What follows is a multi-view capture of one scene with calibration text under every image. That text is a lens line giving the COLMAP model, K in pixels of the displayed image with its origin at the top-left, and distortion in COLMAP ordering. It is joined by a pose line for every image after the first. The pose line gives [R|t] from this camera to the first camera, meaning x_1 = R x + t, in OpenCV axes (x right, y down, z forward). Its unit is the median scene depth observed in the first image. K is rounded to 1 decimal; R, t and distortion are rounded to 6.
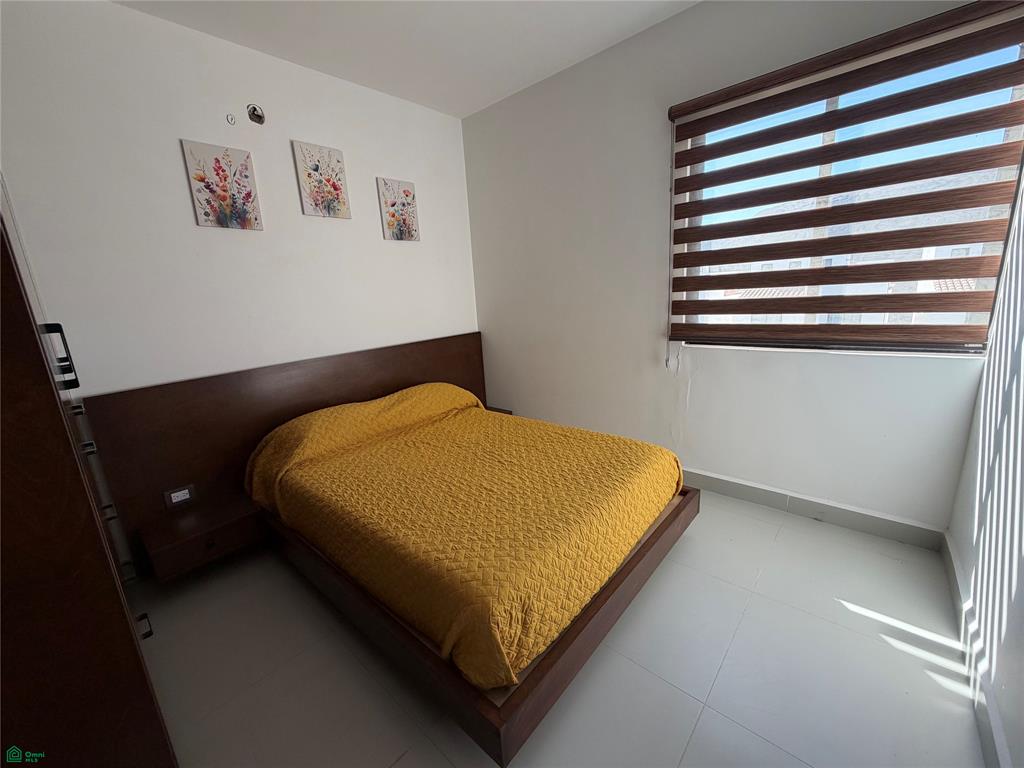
lens RADIAL K [[407.2, 0, 513.8], [0, 407.2, 387.2], [0, 0, 1]] dist [-0.005008, 0.000999]
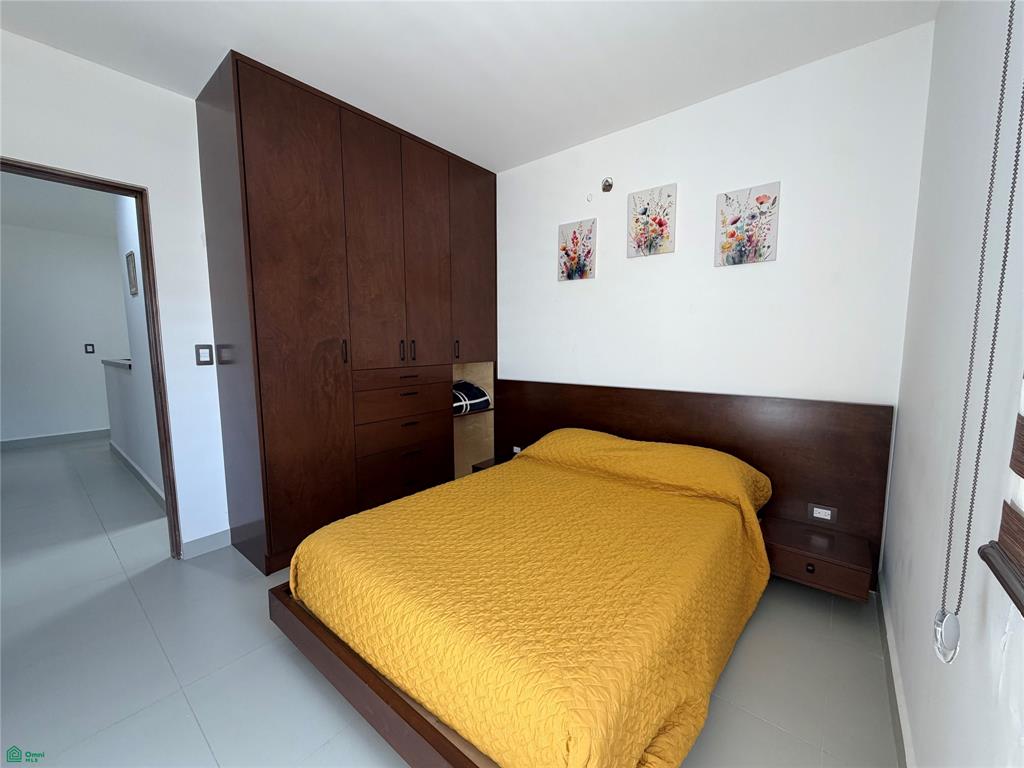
lens RADIAL K [[407.2, 0, 508.5], [0, 407.2, 387.8], [0, 0, 1]] dist [-0.005008, 0.000999]
pose [[0.019371, 0.184203, -0.982697, 0.675218], [-0.226083, 0.958230, 0.175160, -0.222534], [0.973915, 0.218778, 0.060207, 0.746720]]
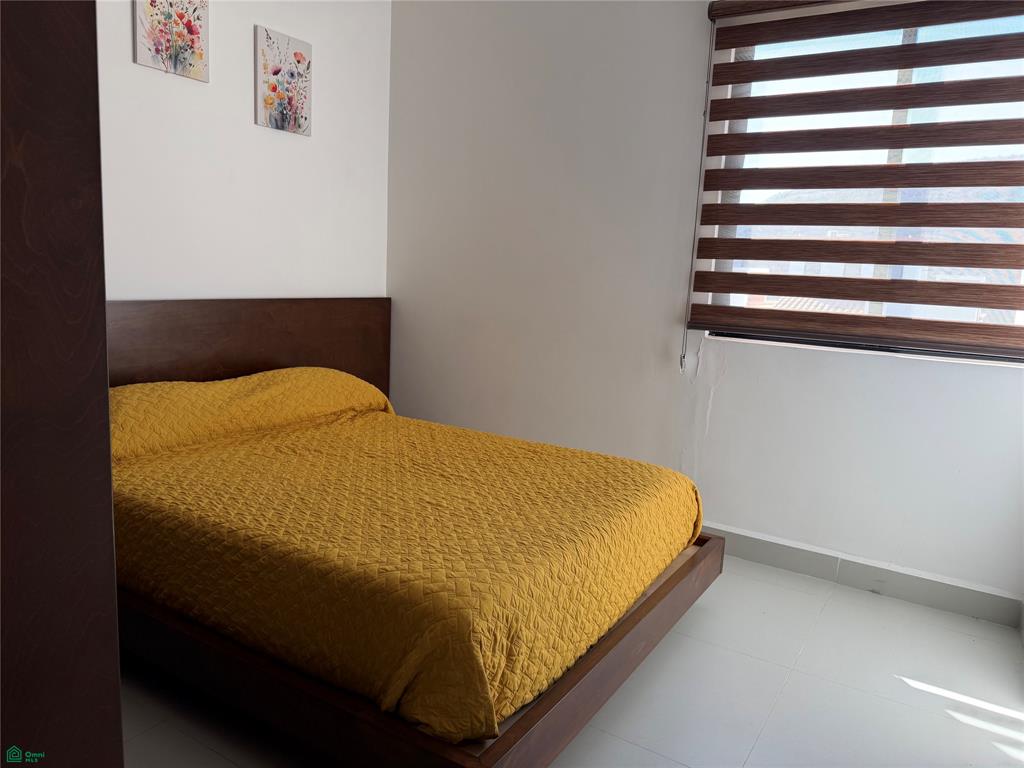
lens RADIAL K [[719.4, 0, 521.1], [0, 719.4, 384.6], [0, 0, 1]] dist [0.034529, -0.050737]
pose [[0.980181, 0.083453, 0.179671, -0.113288], [-0.070288, 0.994438, -0.078445, 0.104546], [-0.185218, 0.064262, 0.980594, -0.145192]]
